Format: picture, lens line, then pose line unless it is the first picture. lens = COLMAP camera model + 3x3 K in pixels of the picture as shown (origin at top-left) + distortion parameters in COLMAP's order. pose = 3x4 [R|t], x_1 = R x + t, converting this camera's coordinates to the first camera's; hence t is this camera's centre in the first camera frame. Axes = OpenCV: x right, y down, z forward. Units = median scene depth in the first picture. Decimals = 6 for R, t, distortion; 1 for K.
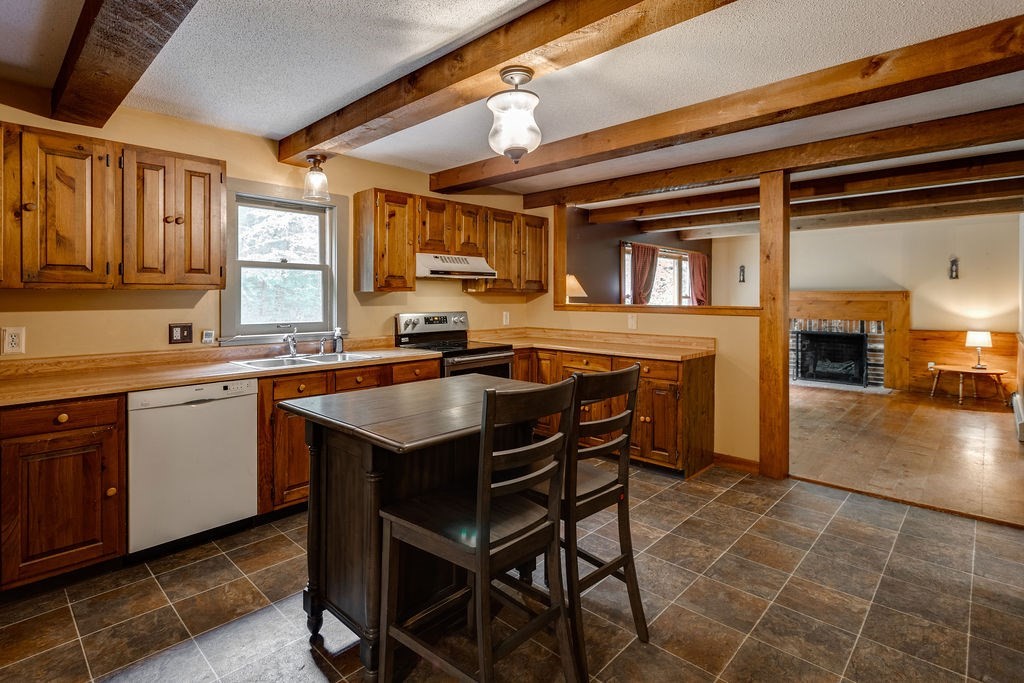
lens RADIAL K [[500.0, 0, 508.2], [0, 500.0, 296.5], [0, 0, 1]] dist [0.005461, 0.001372]
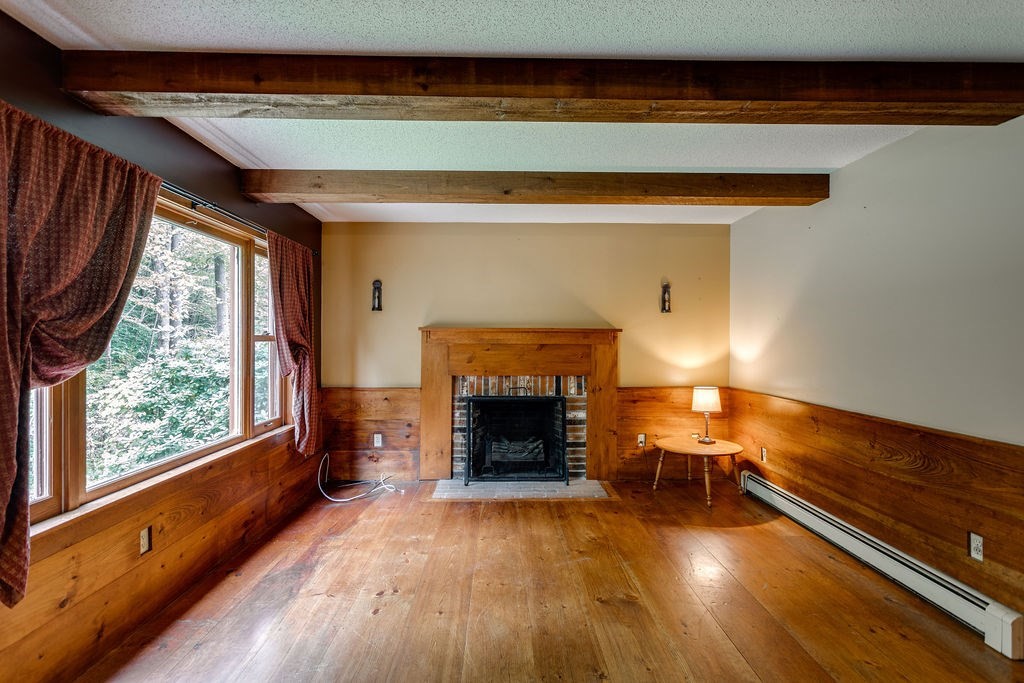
lens RADIAL K [[500.0, 0, 514.6], [0, 500.0, 342.4], [0, 0, 1]] dist [0.005461, 0.001372]
pose [[0.717611, -0.004490, 0.696430, 0.232637], [-0.002231, 0.999959, 0.008746, 0.000696], [-0.696441, -0.007830, 0.717572, 0.596089]]
